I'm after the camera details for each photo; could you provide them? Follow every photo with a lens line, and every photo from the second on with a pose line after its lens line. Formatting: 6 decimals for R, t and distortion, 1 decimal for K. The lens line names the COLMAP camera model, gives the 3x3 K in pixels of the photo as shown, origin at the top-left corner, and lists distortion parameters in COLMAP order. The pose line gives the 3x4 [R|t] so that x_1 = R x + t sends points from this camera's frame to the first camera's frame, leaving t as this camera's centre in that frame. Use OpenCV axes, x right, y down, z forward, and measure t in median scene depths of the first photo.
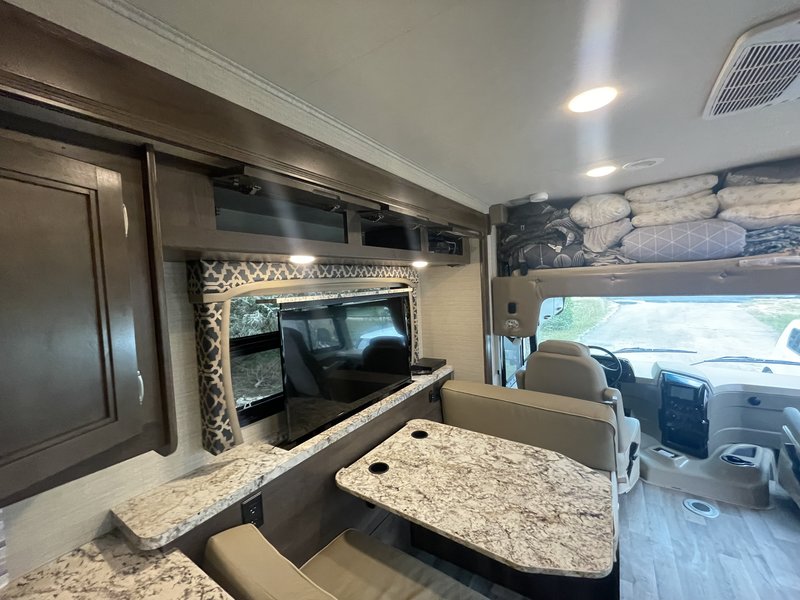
lens RADIAL K [[326.4, 0, 401.3], [0, 326.4, 298.6], [0, 0, 1]] dist [0.000262, 0.000090]
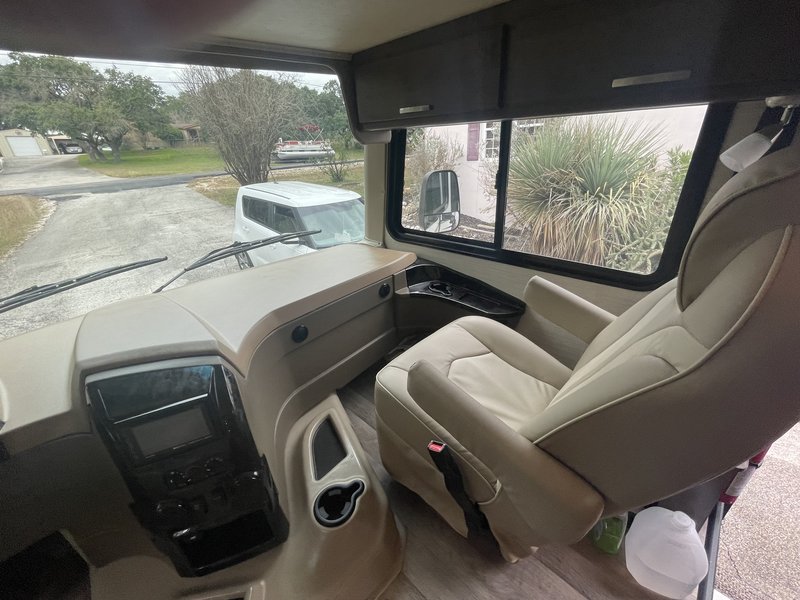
lens RADIAL K [[326.4, 0, 399.3], [0, 326.4, 300.7], [0, 0, 1]] dist [0.000262, 0.000090]
pose [[0.206105, -0.411516, 0.887792, 0.815753], [0.107573, 0.911301, 0.397440, 0.103563], [-0.972599, 0.013589, 0.232092, 0.865297]]
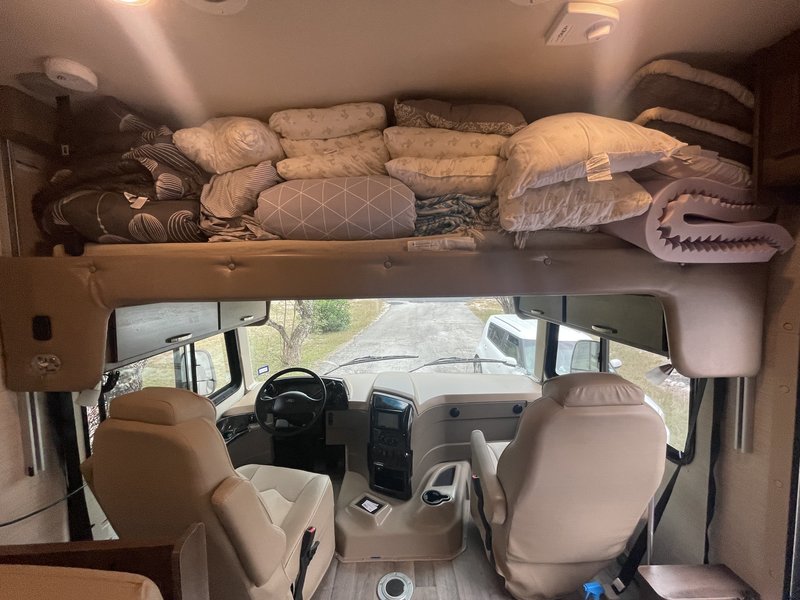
lens RADIAL K [[326.4, 0, 397.7], [0, 326.4, 298.0], [0, 0, 1]] dist [0.000262, 0.000090]
pose [[0.831778, -0.006873, 0.555066, 0.521221], [0.011066, 0.999930, -0.004201, -0.005287], [-0.554998, 0.009636, 0.831796, 0.382617]]
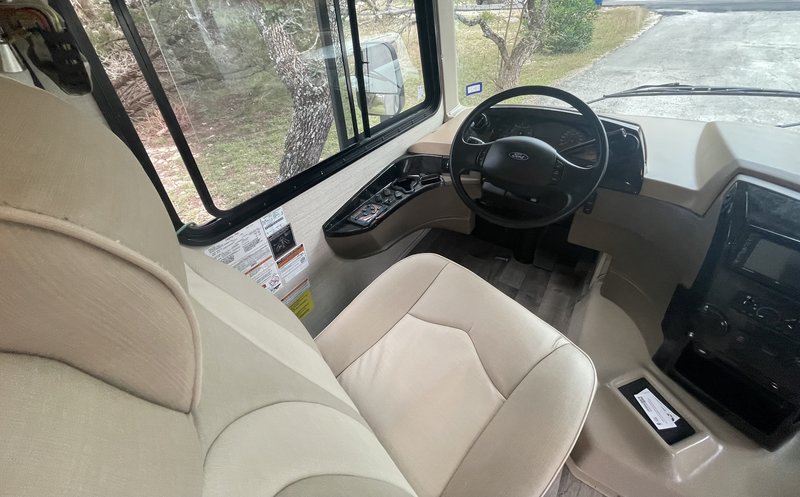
lens RADIAL K [[325.2, 0, 395.5], [0, 325.2, 199.1], [0, 0, 1]] dist [-0.003622, -0.000387]
pose [[0.999277, 0.000386, -0.038026, 0.633079], [0.018142, 0.873989, 0.485607, 0.117133], [0.033422, -0.485945, 0.873350, 0.921752]]
